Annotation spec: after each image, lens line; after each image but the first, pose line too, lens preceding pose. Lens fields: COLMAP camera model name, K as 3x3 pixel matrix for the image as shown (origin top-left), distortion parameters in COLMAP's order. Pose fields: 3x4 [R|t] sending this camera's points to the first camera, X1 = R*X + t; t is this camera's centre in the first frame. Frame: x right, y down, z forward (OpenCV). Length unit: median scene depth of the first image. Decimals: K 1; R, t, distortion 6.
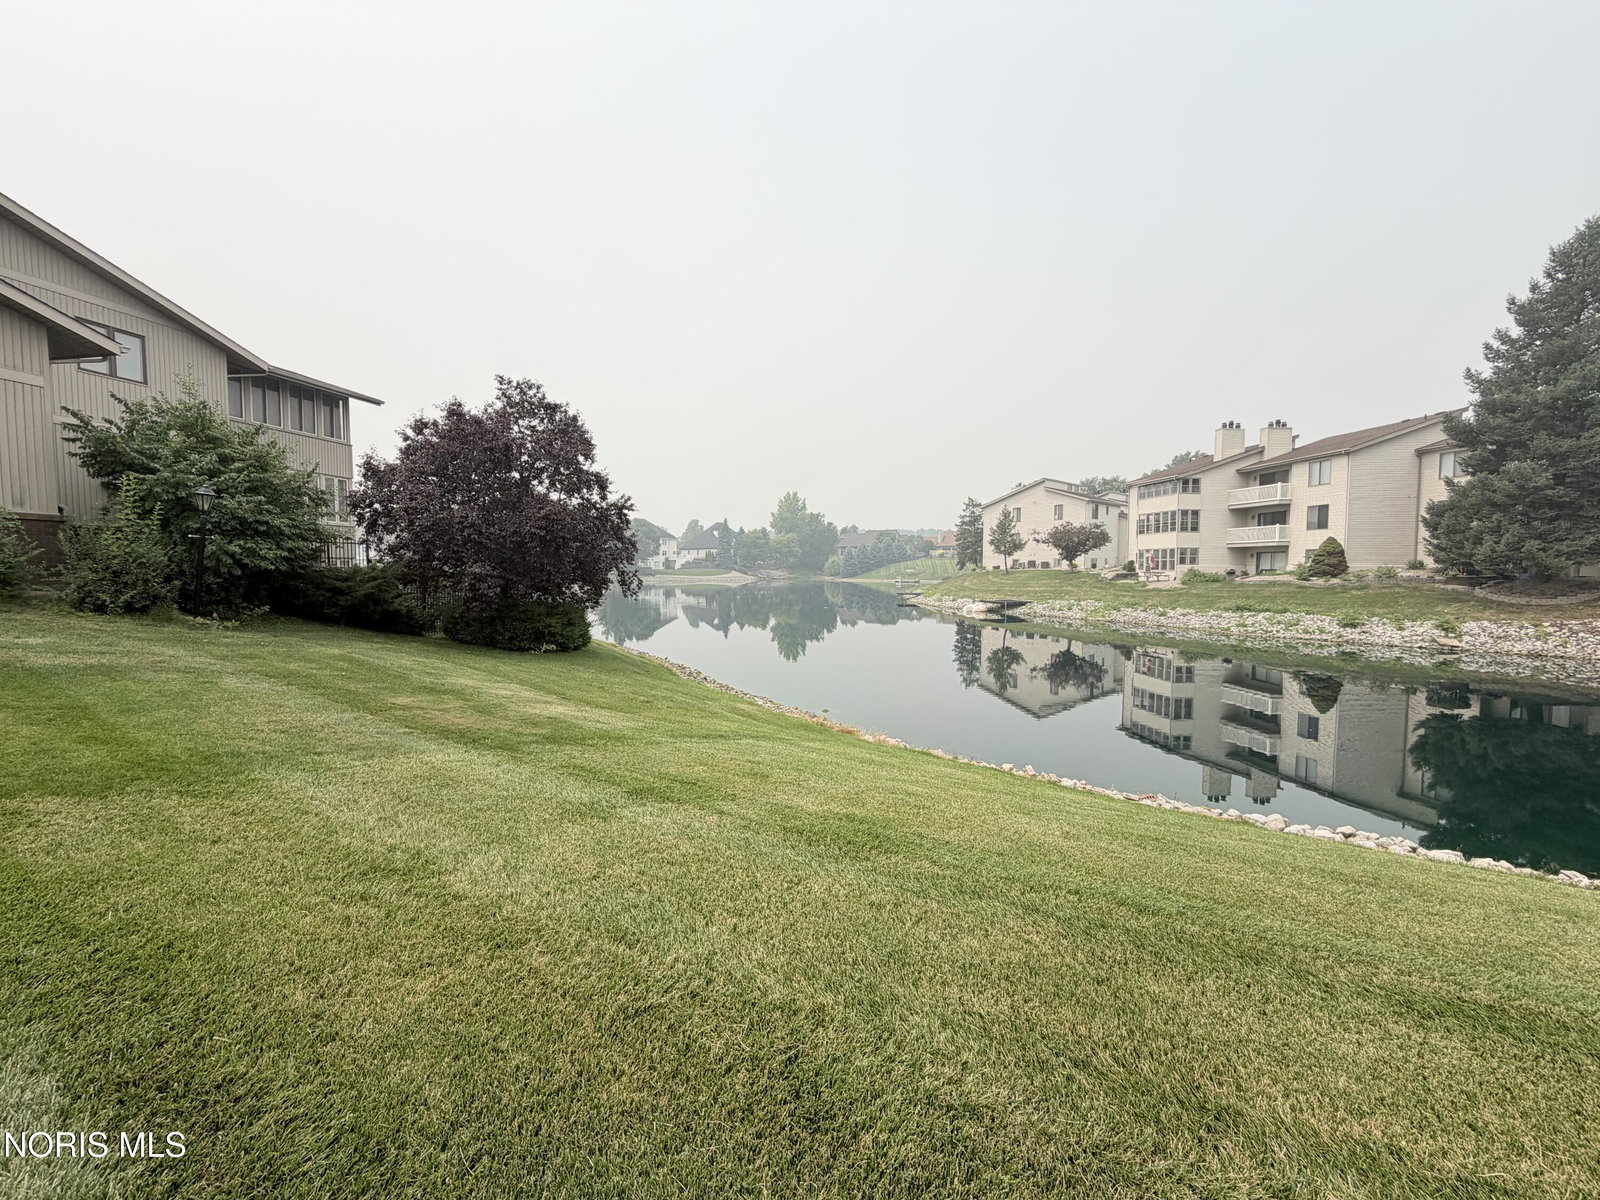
lens RADIAL K [[642.7, 0, 793.8], [0, 642.7, 599.9], [0, 0, 1]] dist [0.000658, 0.000180]
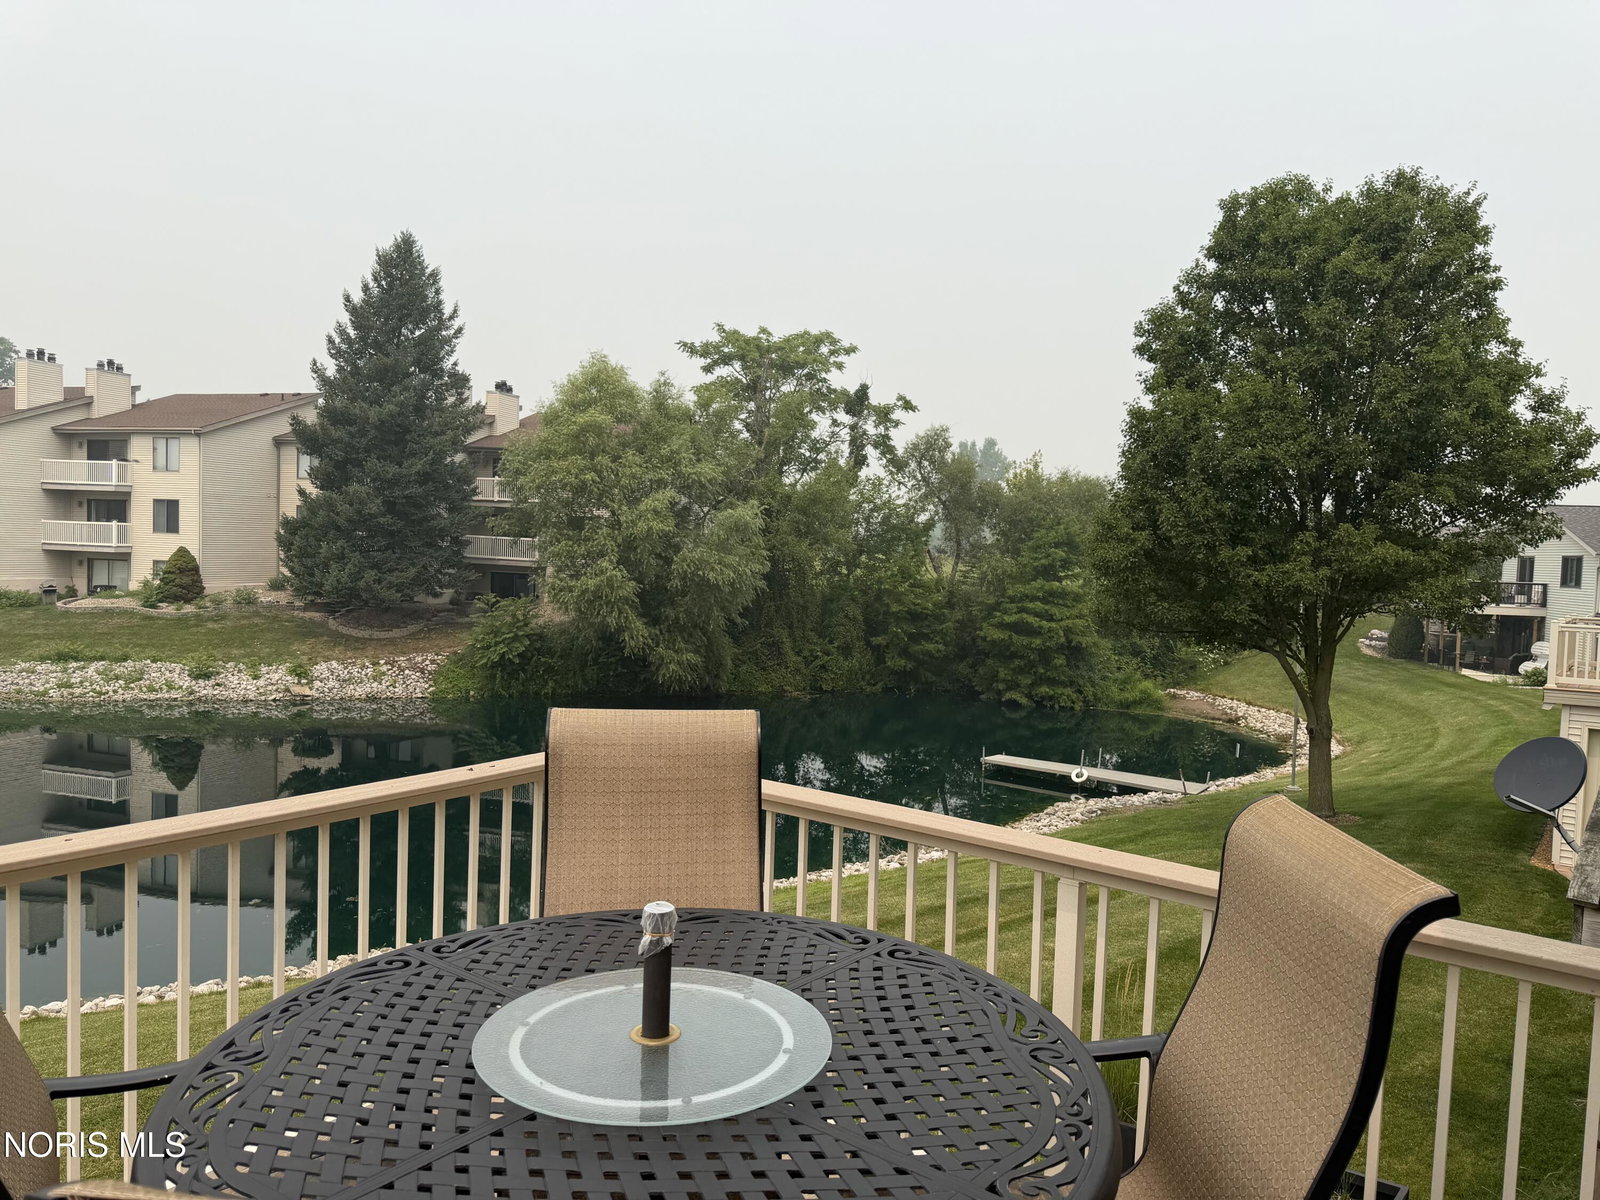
lens RADIAL K [[1141.5, 0, 802.0], [0, 1141.5, 608.7], [0, 0, 1]] dist [0.036807, -0.049588]
pose [[0.392002, -0.040888, 0.919055, -0.077788], [0.014955, 0.999163, 0.038073, -0.059742], [-0.919843, -0.001180, 0.392285, -0.138379]]
